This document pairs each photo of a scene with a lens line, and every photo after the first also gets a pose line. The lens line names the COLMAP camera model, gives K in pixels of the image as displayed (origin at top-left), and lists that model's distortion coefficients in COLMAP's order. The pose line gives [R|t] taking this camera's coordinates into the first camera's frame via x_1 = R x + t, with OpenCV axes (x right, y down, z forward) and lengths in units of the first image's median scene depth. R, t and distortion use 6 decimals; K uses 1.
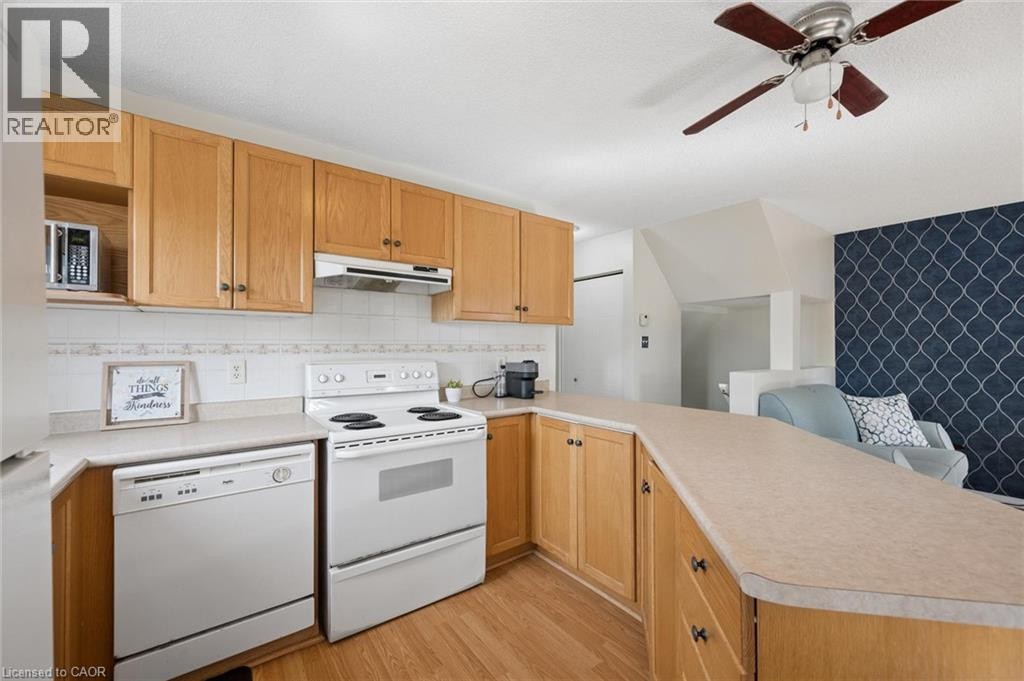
lens RADIAL K [[410.0, 0, 511.1], [0, 410.0, 345.5], [0, 0, 1]] dist [0.000803, 0.000002]
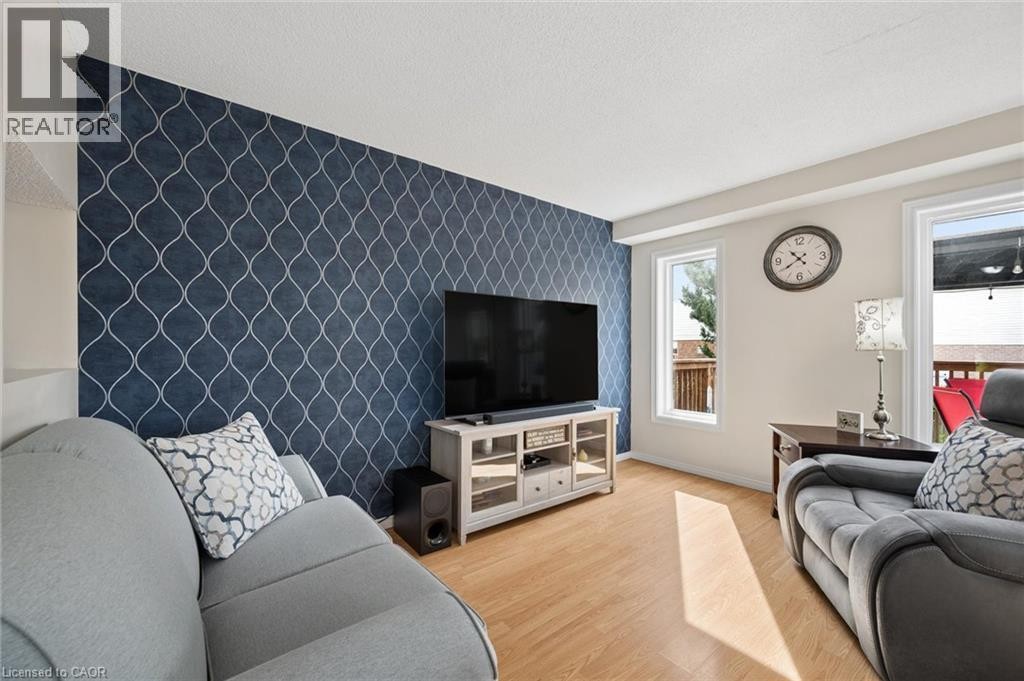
lens RADIAL K [[410.0, 0, 511.3], [0, 410.0, 346.1], [0, 0, 1]] dist [0.000803, 0.000002]
pose [[-0.041706, 0.000480, 0.999130, 0.422072], [-0.004836, 0.999988, -0.000682, 0.032217], [-0.999118, -0.004860, -0.041704, 0.688741]]
